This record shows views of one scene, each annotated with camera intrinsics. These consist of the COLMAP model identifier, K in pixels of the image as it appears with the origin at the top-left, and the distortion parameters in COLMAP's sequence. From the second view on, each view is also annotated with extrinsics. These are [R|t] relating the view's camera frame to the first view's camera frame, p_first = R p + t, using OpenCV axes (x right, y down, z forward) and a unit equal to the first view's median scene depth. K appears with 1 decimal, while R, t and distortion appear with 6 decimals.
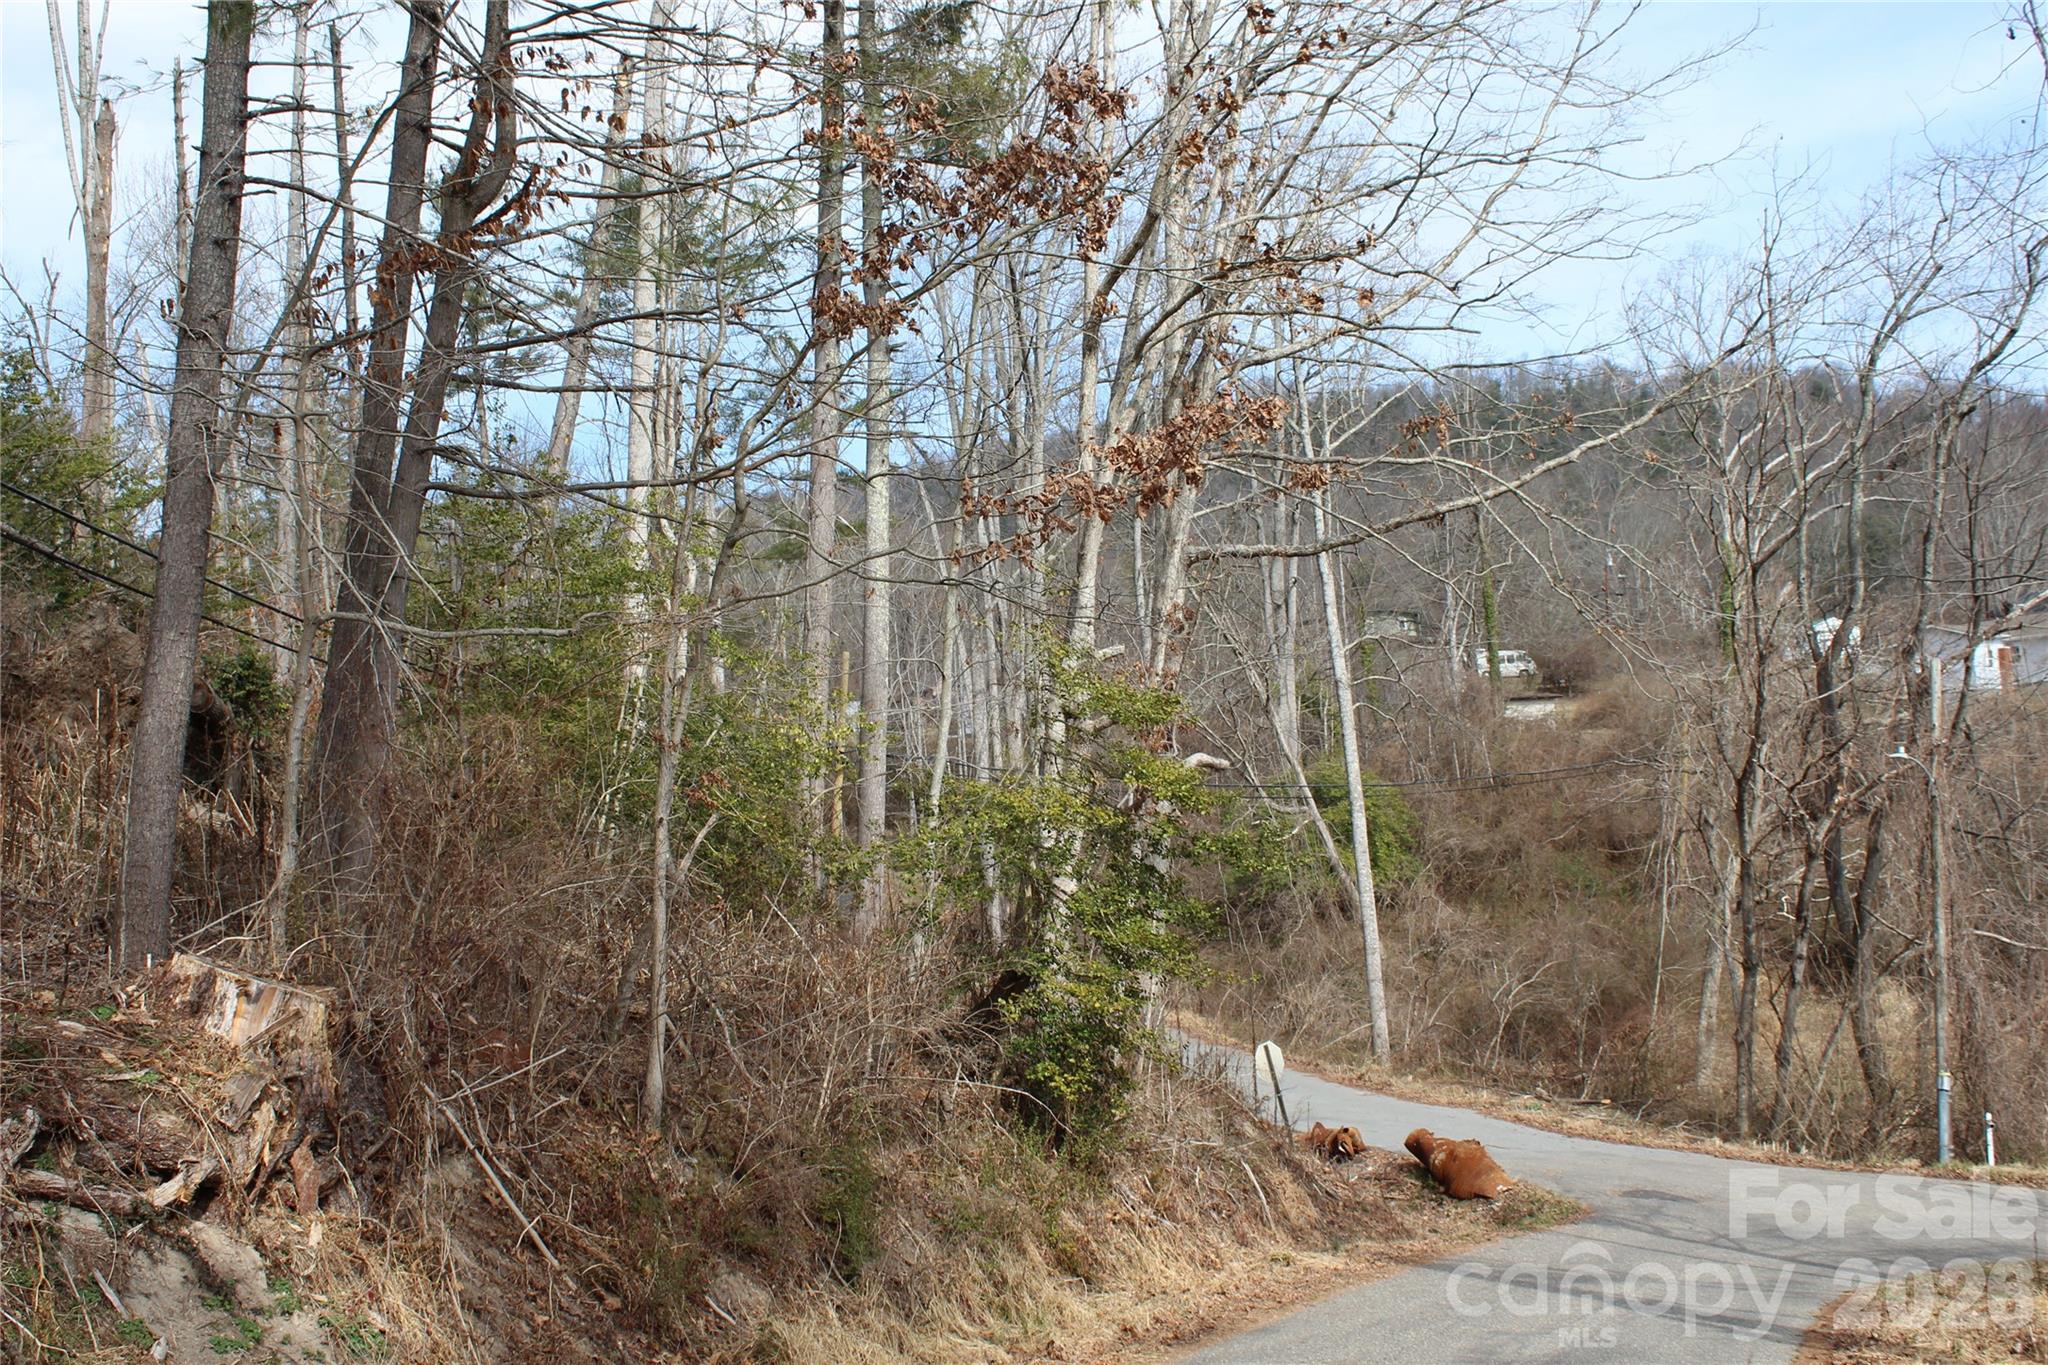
lens RADIAL K [[2162.6, 0, 1024.0], [0, 2162.6, 682.5], [0, 0, 1]] dist [-0.133253, 0.174324]
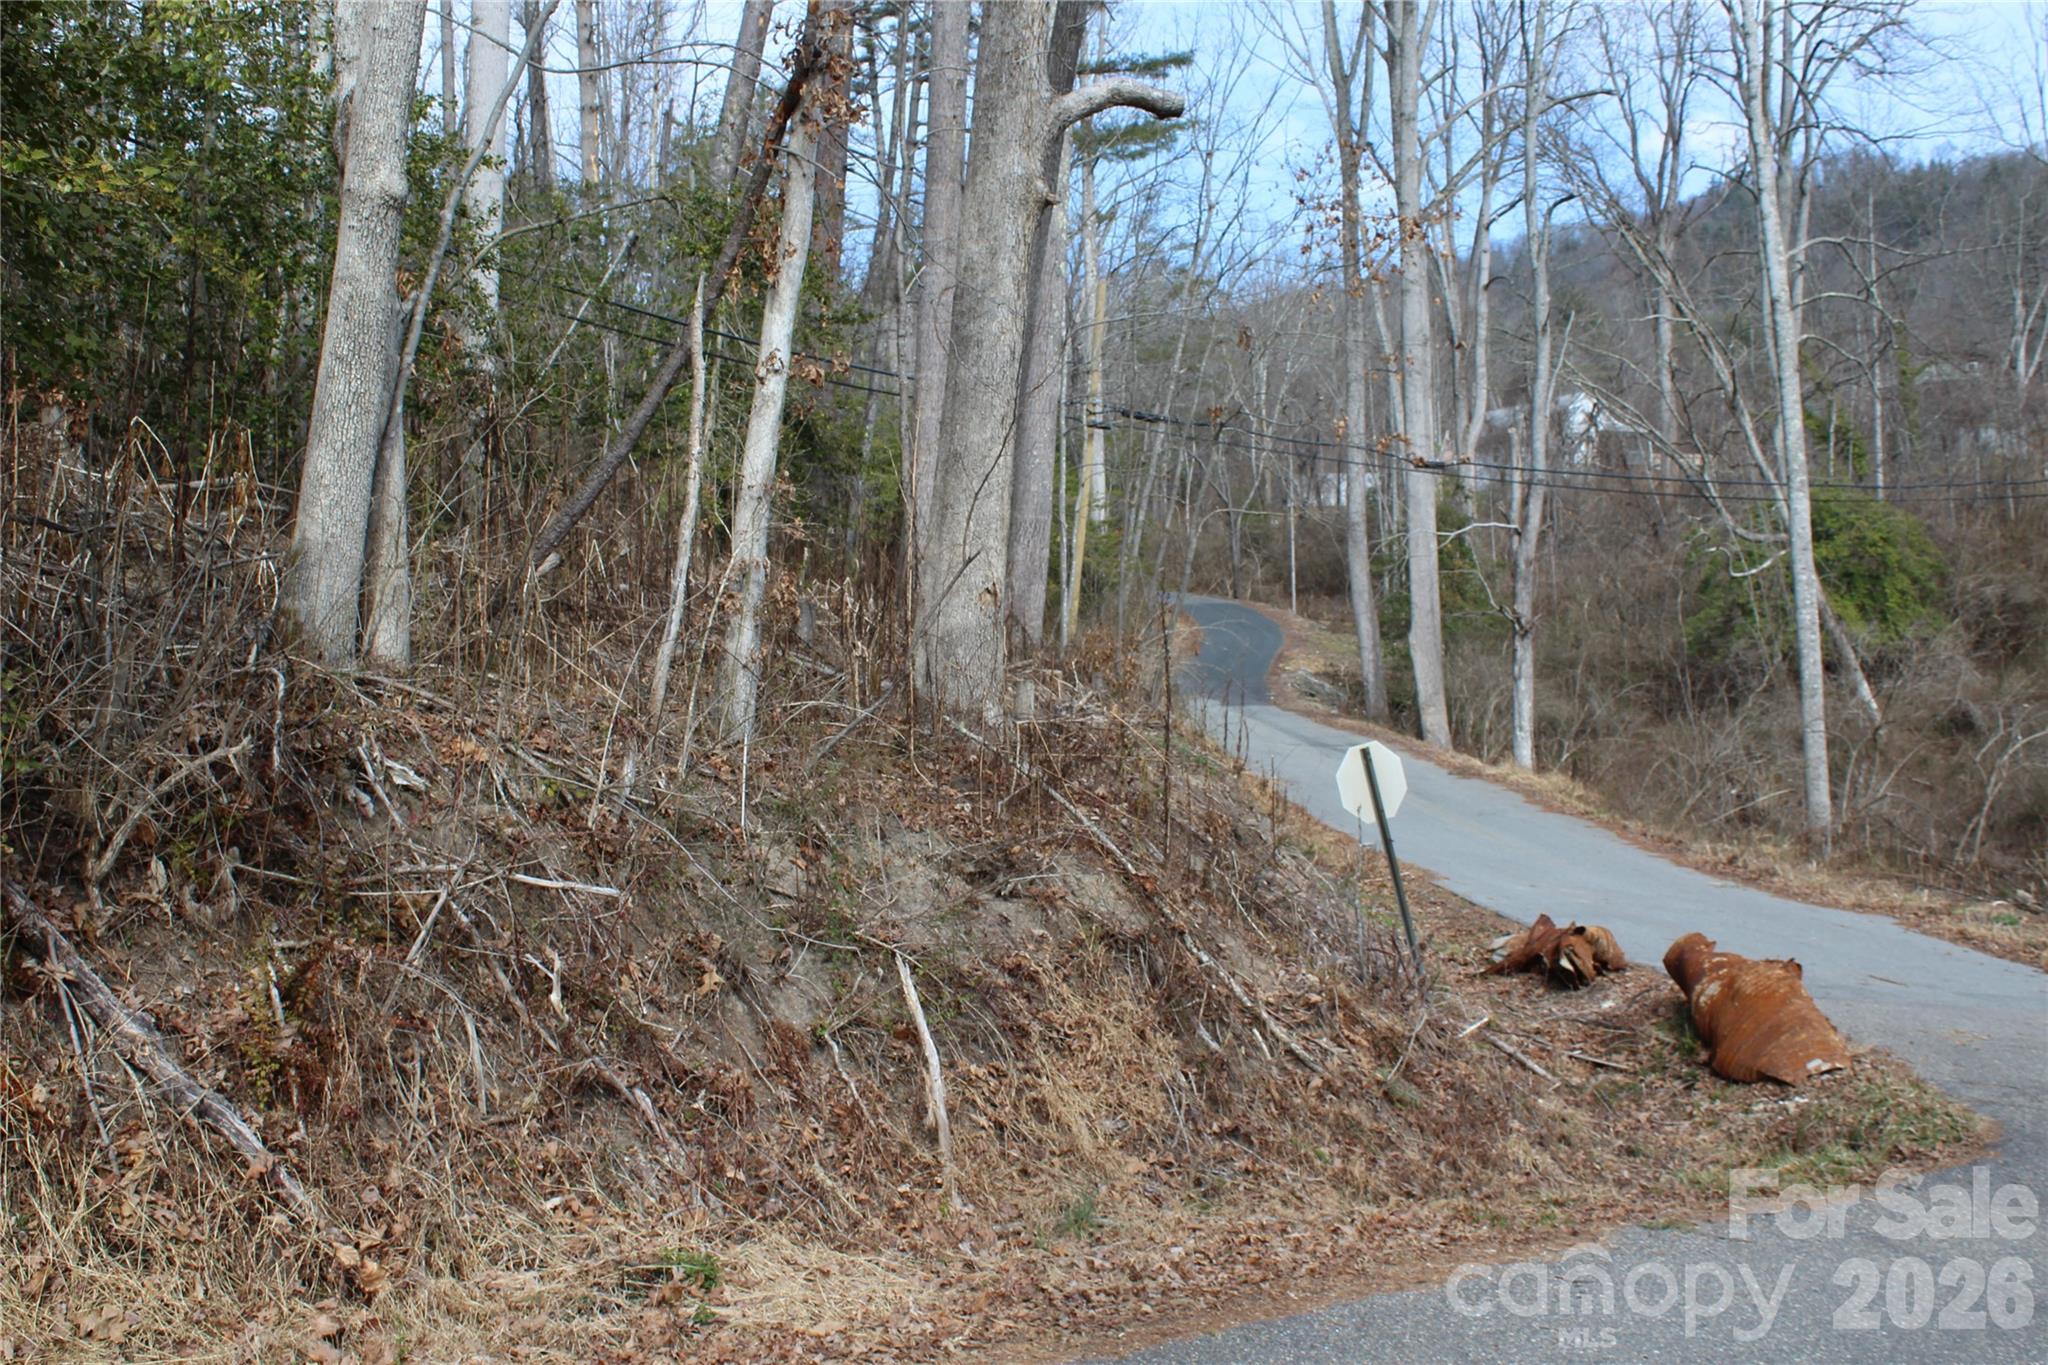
lens RADIAL K [[2162.6, 0, 1024.0], [0, 2162.6, 682.5], [0, 0, 1]] dist [-0.133253, 0.174324]
pose [[0.966457, 0.029378, -0.255142, 0.183860], [-0.005876, 0.995706, 0.092390, 0.119815], [0.256760, -0.087791, 0.962480, 0.553708]]
